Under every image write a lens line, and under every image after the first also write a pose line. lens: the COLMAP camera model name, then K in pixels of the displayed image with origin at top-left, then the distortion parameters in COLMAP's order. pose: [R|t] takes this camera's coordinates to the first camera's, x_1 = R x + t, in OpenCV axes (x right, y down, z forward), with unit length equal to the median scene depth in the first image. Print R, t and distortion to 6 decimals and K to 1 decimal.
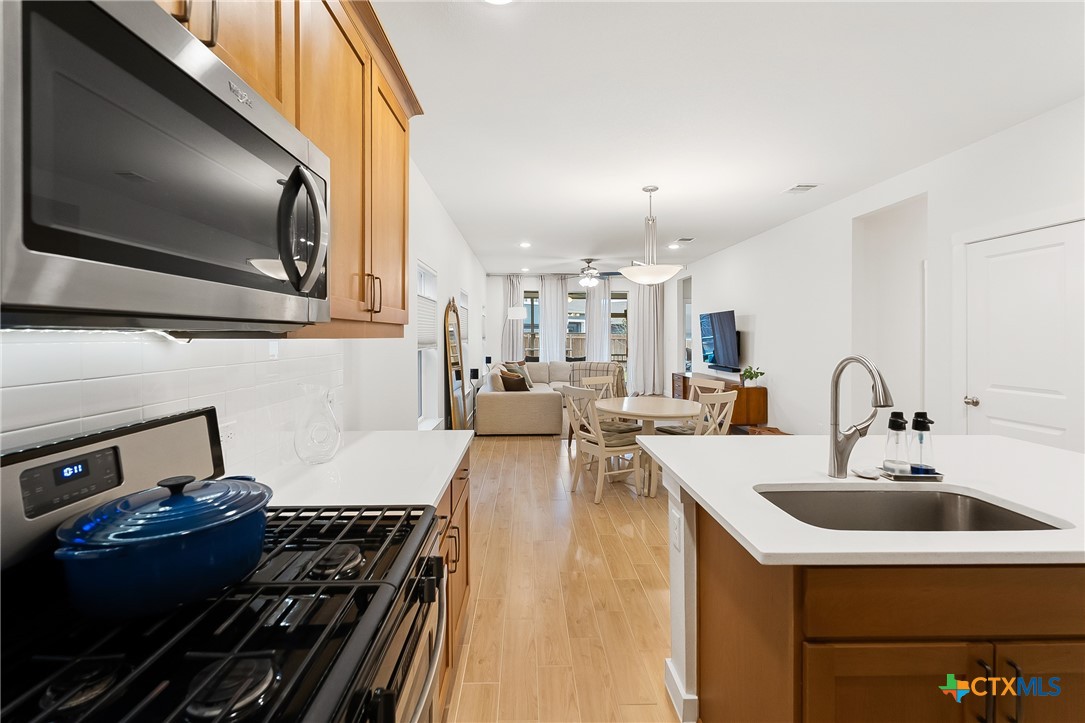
lens RADIAL K [[463.8, 0, 530.6], [0, 463.8, 367.1], [0, 0, 1]] dist [0.004922, -0.000456]
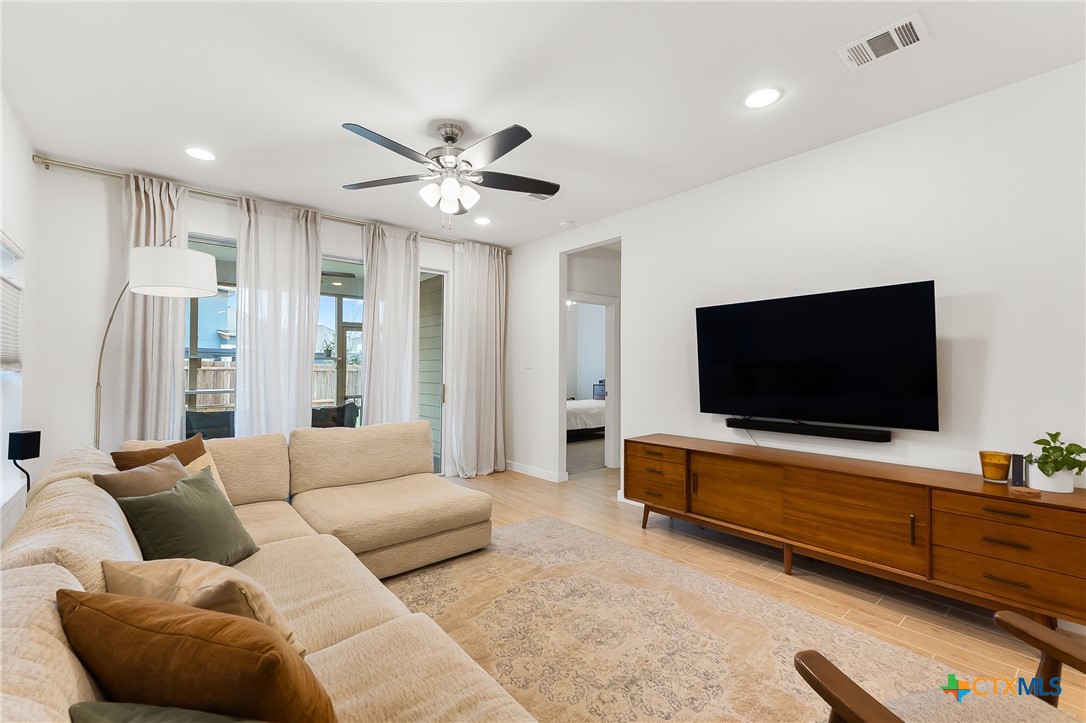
lens RADIAL K [[464.2, 0, 533.1], [0, 464.2, 358.1], [0, 0, 1]] dist [0.004922, -0.000456]
pose [[0.775978, 0.009044, 0.630695, -0.048648], [0.047609, 0.996205, -0.072862, -0.043184], [-0.628960, 0.086566, 0.772603, 0.829936]]
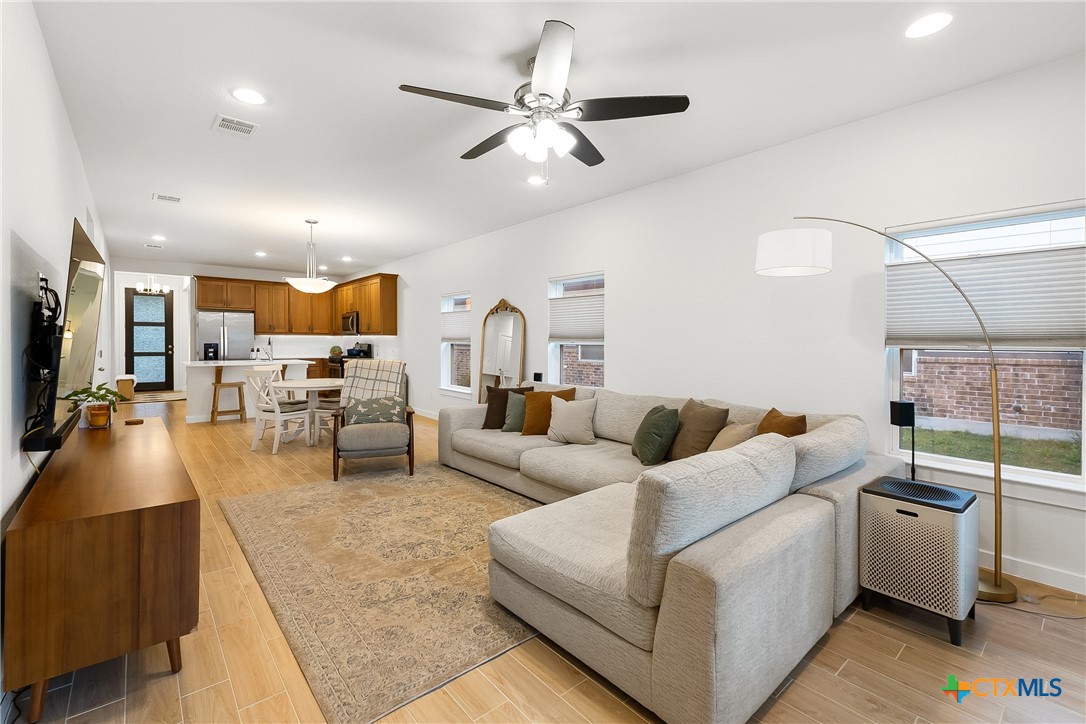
lens RADIAL K [[487.9, 0, 526.1], [0, 487.9, 349.6], [0, 0, 1]] dist [0.003216, 0.000227]
pose [[-0.779775, 0.002801, -0.626054, 0.384568], [-0.054670, 0.995865, 0.072549, -0.089308], [0.623668, 0.090799, -0.776398, 1.465272]]
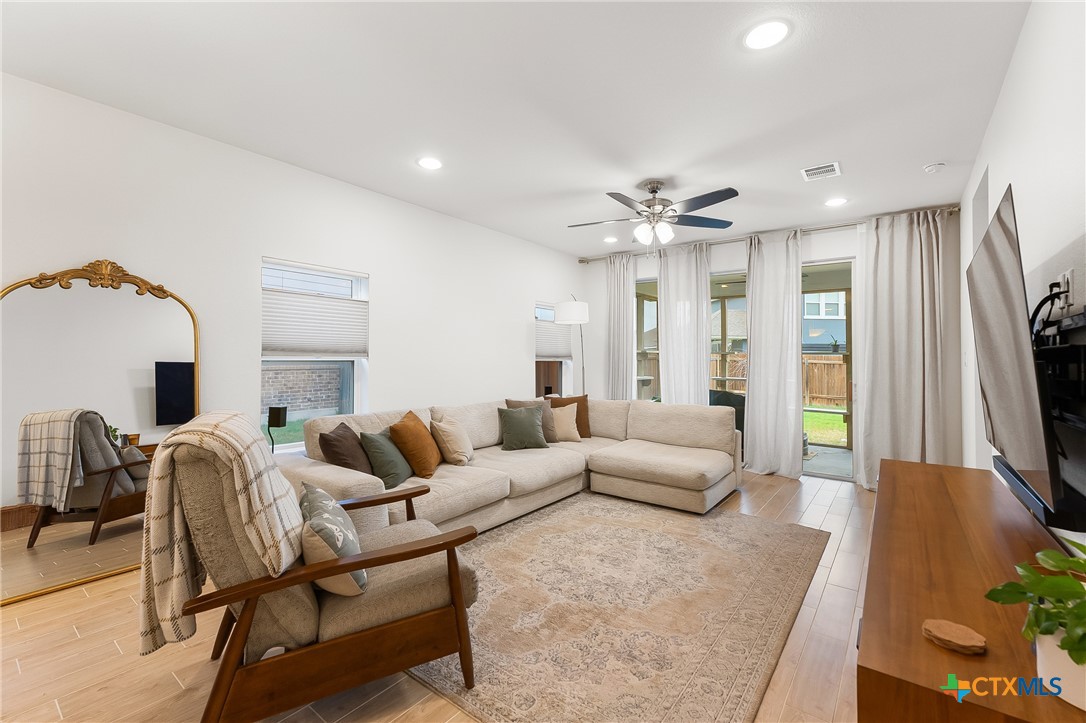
lens RADIAL K [[464.2, 0, 539.9], [0, 464.2, 352.2], [0, 0, 1]] dist [0.004922, -0.000456]
pose [[0.790426, -0.001400, -0.612555, 0.371906], [-0.052637, 0.996143, -0.070199, -0.032961], [0.610291, 0.087731, 0.787304, 0.679984]]
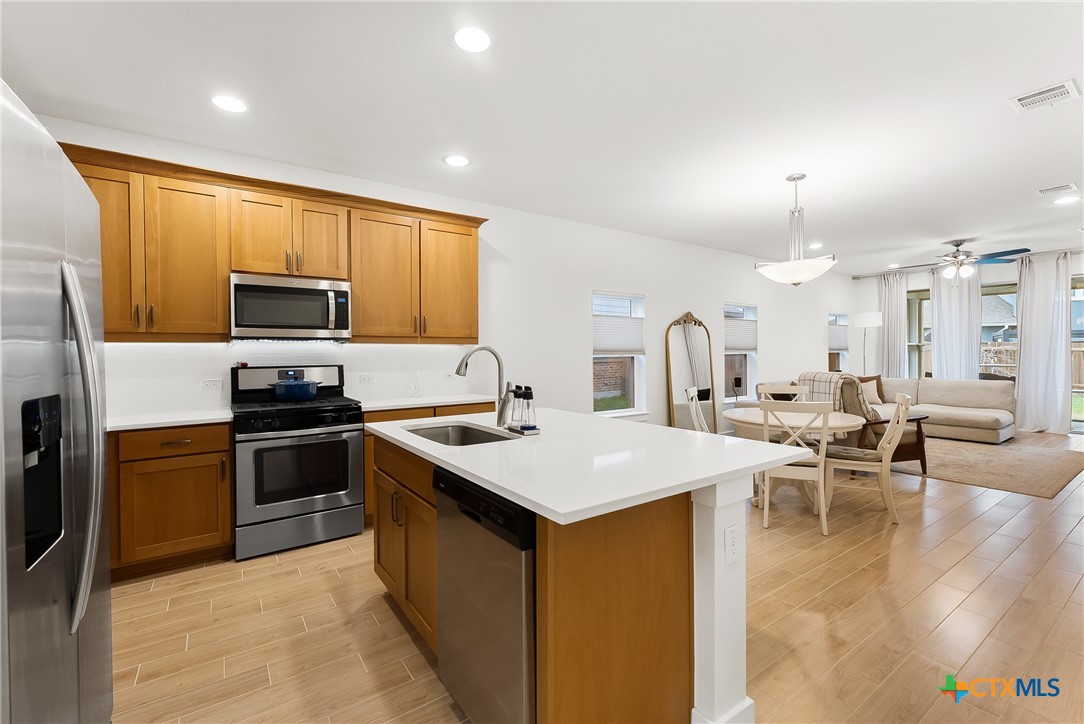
lens RADIAL K [[459.5, 0, 546.1], [0, 459.5, 361.5], [0, 0, 1]] dist [0.001458, 0.000099]
pose [[0.568884, 0.007529, -0.822383, 0.418199], [-0.049916, 0.998431, -0.025388, 0.012883], [0.820901, 0.055493, 0.568367, 0.061163]]
